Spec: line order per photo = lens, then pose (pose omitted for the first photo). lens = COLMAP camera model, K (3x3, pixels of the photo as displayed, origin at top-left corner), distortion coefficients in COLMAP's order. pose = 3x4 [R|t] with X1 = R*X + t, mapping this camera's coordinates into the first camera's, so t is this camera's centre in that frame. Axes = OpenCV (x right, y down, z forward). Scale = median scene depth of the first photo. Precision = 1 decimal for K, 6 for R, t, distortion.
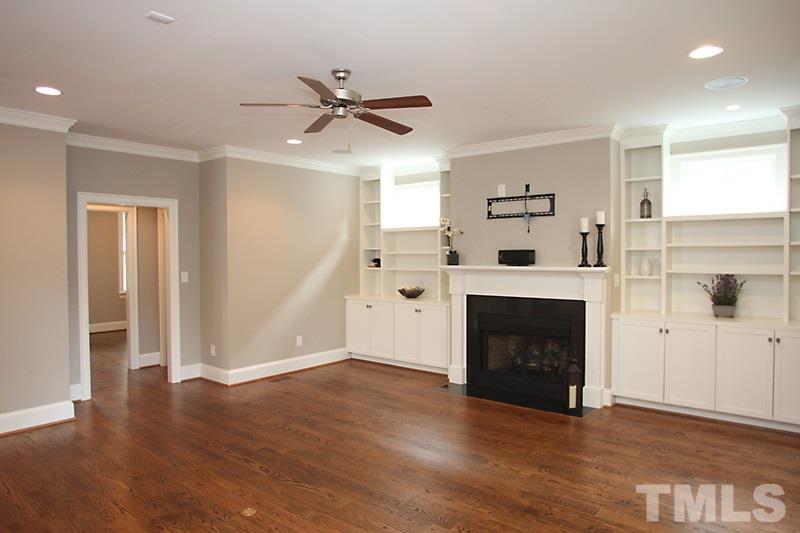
lens RADIAL K [[524.2, 0, 397.3], [0, 524.2, 258.7], [0, 0, 1]] dist [-0.024837, 0.000948]
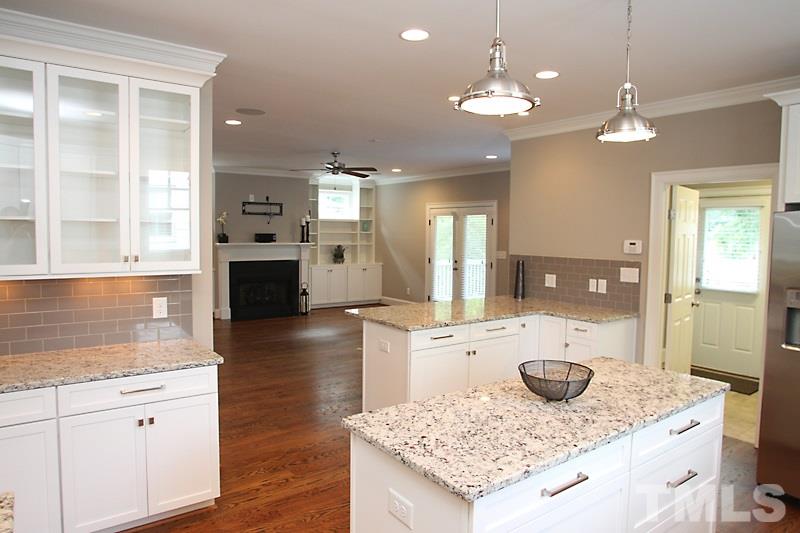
lens RADIAL K [[524.2, 0, 396.5], [0, 524.2, 266.1], [0, 0, 1]] dist [-0.024837, 0.000948]
pose [[0.267400, -0.058726, 0.961794, -1.342971], [-0.007359, 0.997988, 0.062982, -0.021437], [-0.963557, -0.023920, 0.266430, 0.097806]]
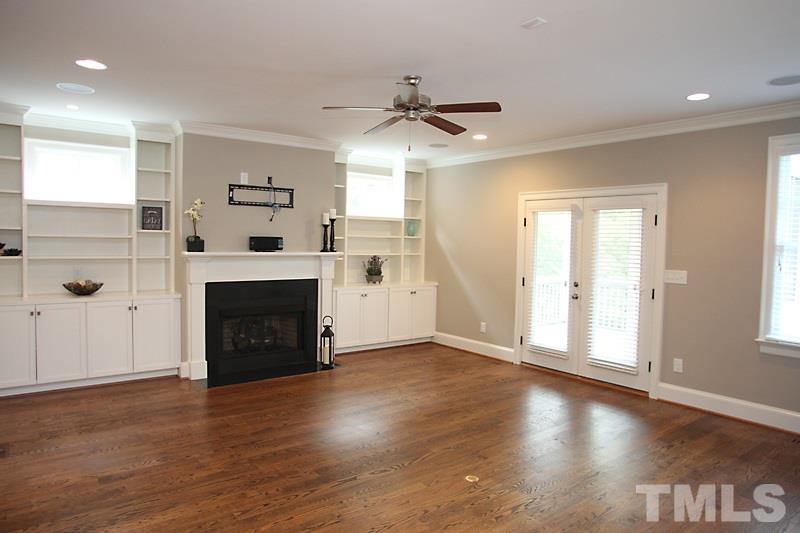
lens RADIAL K [[510.8, 0, 402.8], [0, 510.8, 261.5], [0, 0, 1]] dist [-0.054842, 0.000432]
pose [[0.226612, -0.036412, 0.973304, -0.721277], [-0.016498, 0.999014, 0.041215, -0.013673], [-0.973845, -0.025397, 0.225788, 0.480745]]
